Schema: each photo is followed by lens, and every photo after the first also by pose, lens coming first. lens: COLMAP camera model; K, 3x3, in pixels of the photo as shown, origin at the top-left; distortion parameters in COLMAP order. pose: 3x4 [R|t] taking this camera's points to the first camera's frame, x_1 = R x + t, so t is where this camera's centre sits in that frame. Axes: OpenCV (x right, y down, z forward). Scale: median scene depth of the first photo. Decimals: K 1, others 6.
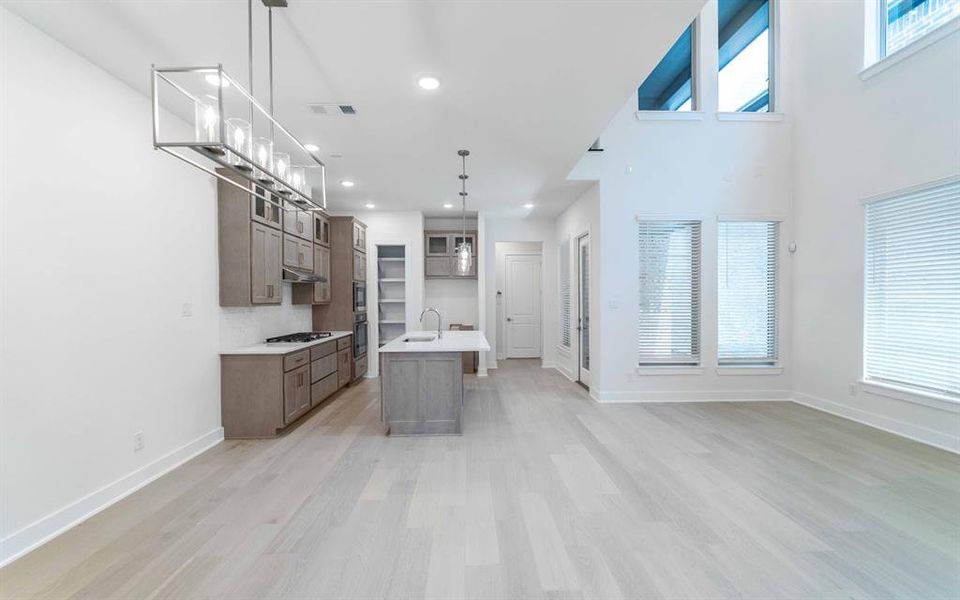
lens RADIAL K [[385.3, 0, 480.0], [0, 385.3, 300.5], [0, 0, 1]] dist [-0.001930, -0.001078]
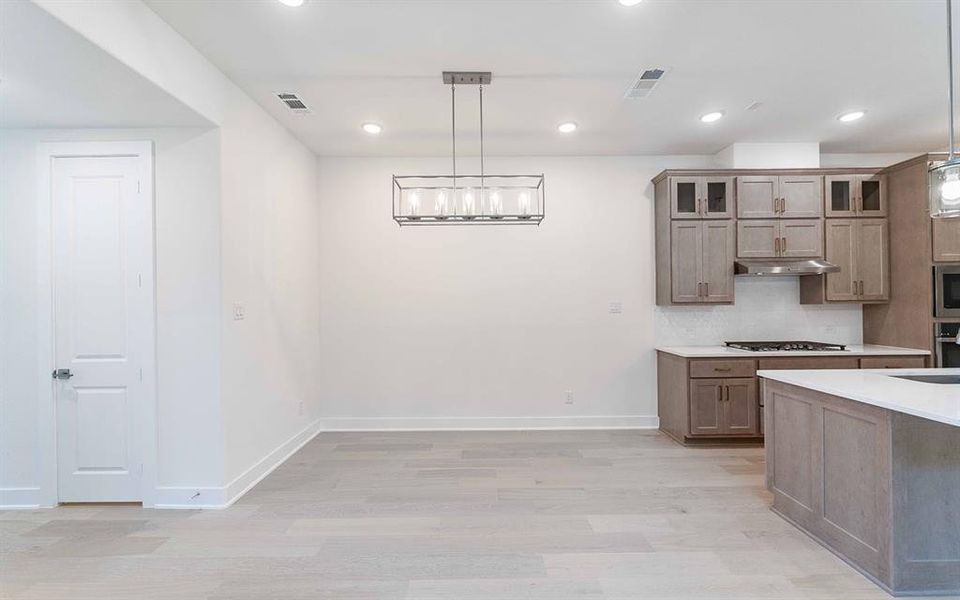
lens RADIAL K [[385.3, 0, 480.5], [0, 385.3, 300.6], [0, 0, 1]] dist [-0.001930, -0.001078]
pose [[-0.031580, -0.000880, -0.999501, 0.350300], [0.005427, 0.999985, -0.001052, 0.001091], [0.999486, -0.005458, -0.031575, 0.440705]]
